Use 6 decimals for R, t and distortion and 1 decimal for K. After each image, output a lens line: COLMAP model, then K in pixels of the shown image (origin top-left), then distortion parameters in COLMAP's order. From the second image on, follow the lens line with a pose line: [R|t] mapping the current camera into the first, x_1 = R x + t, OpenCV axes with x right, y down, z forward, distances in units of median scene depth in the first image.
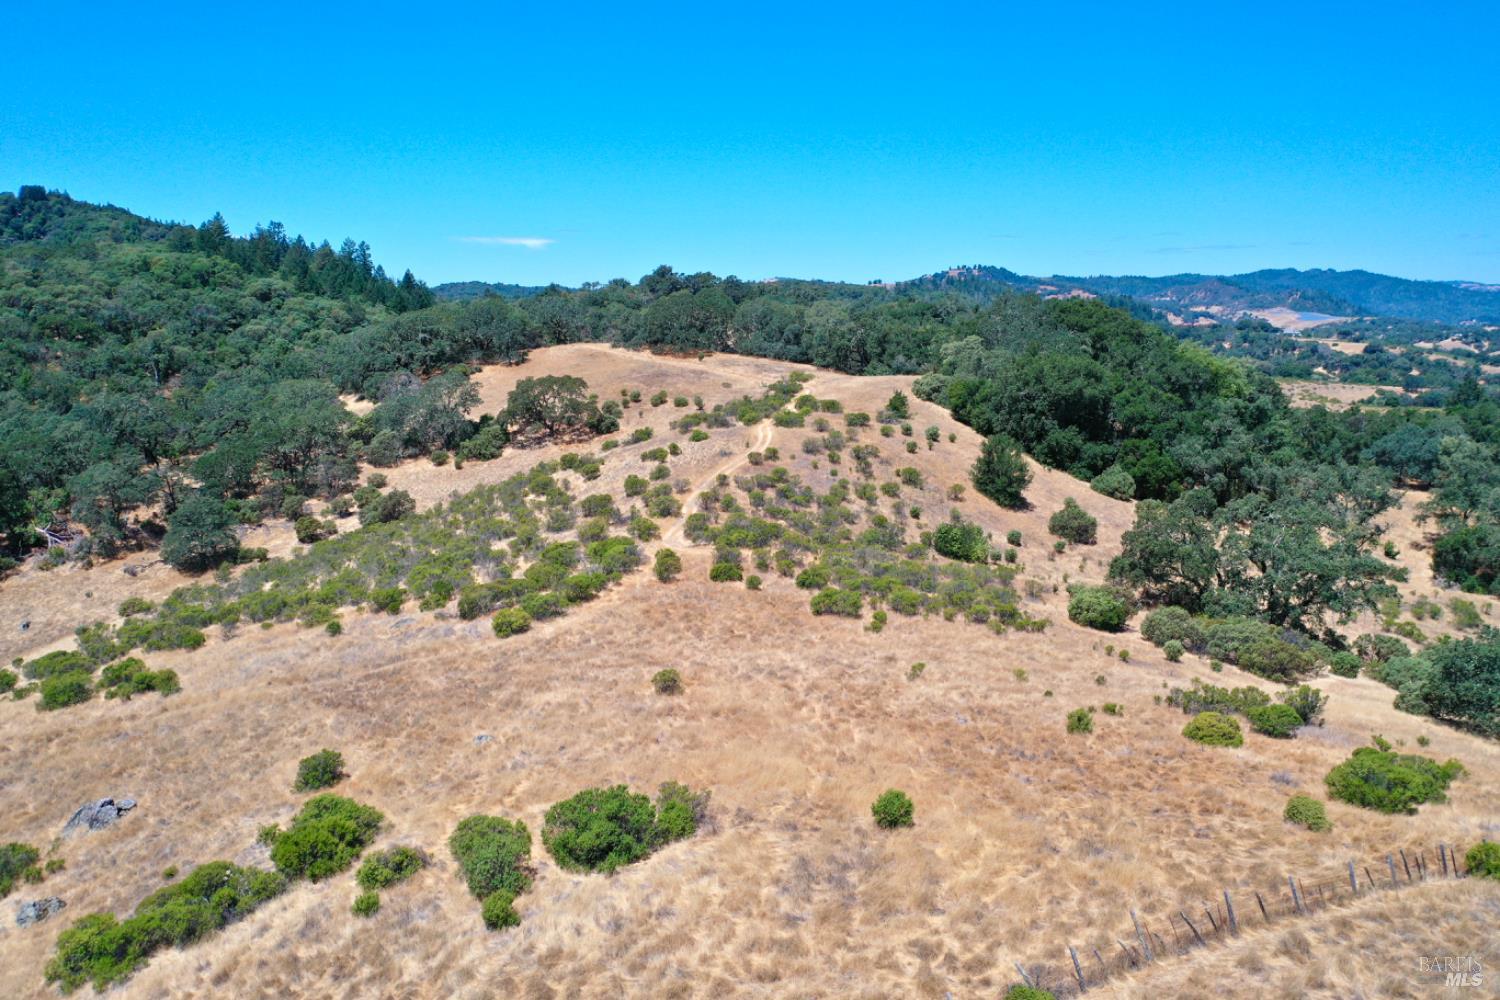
lens RADIAL K [[1190.4, 0, 750.0], [0, 1190.4, 500.0], [0, 0, 1]] dist [0.001055, -0.007906]
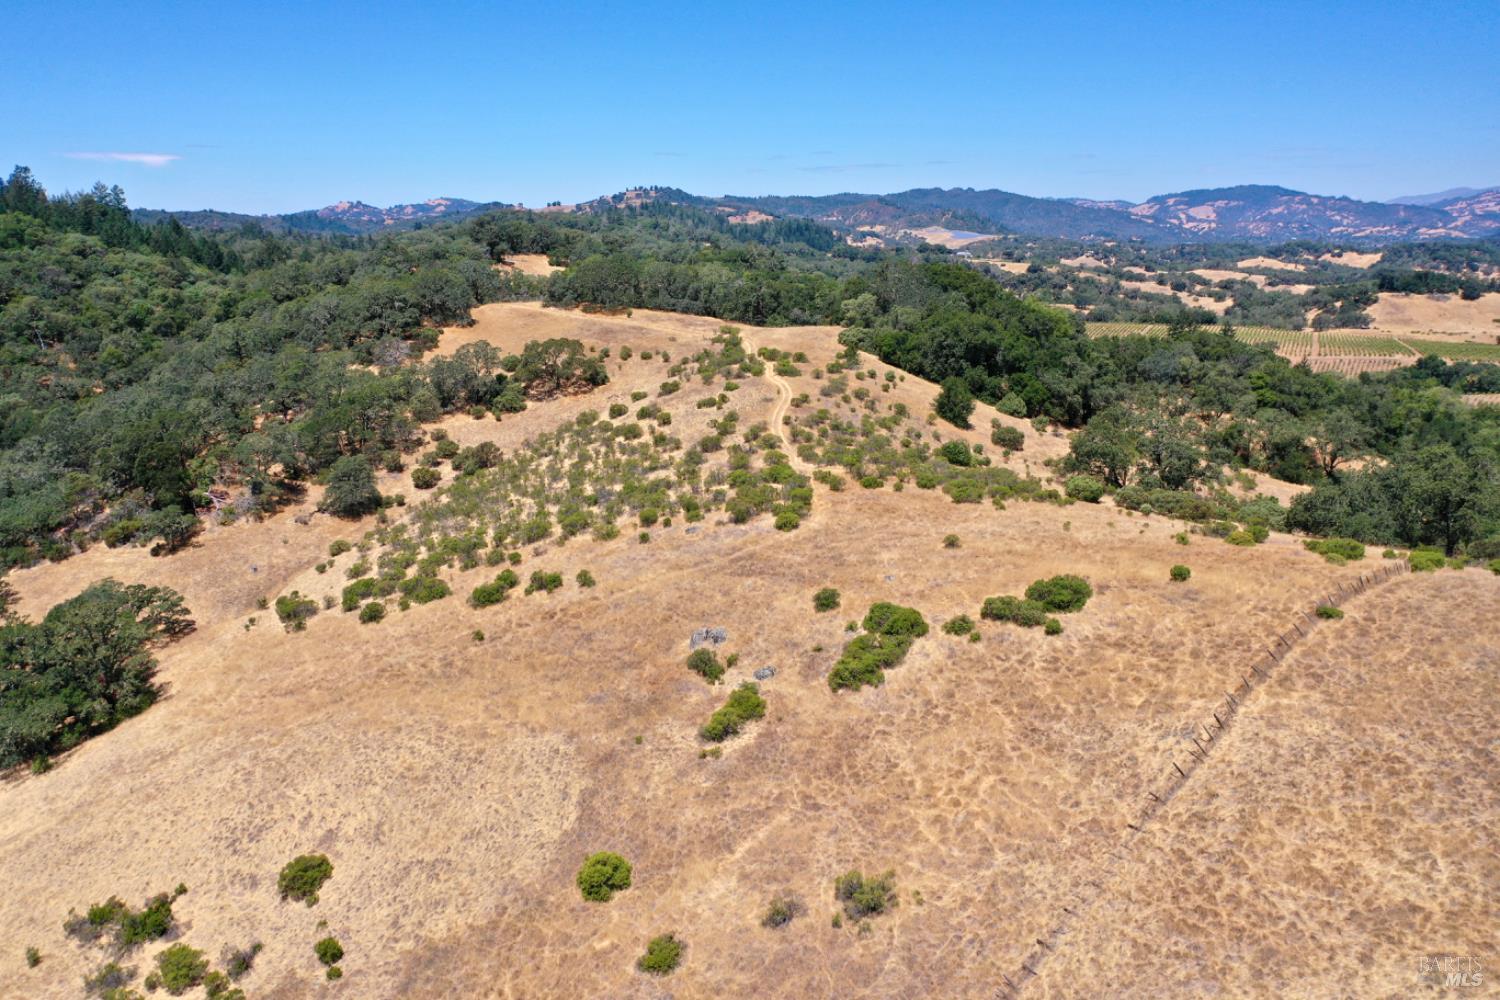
lens RADIAL K [[1190.4, 0, 750.0], [0, 1190.4, 500.0], [0, 0, 1]] dist [0.001055, -0.007906]
pose [[0.962192, -0.071684, 0.262768, -0.103817], [0.054255, 0.995855, 0.073003, -0.006571], [-0.266912, -0.055987, 0.962093, -0.075820]]
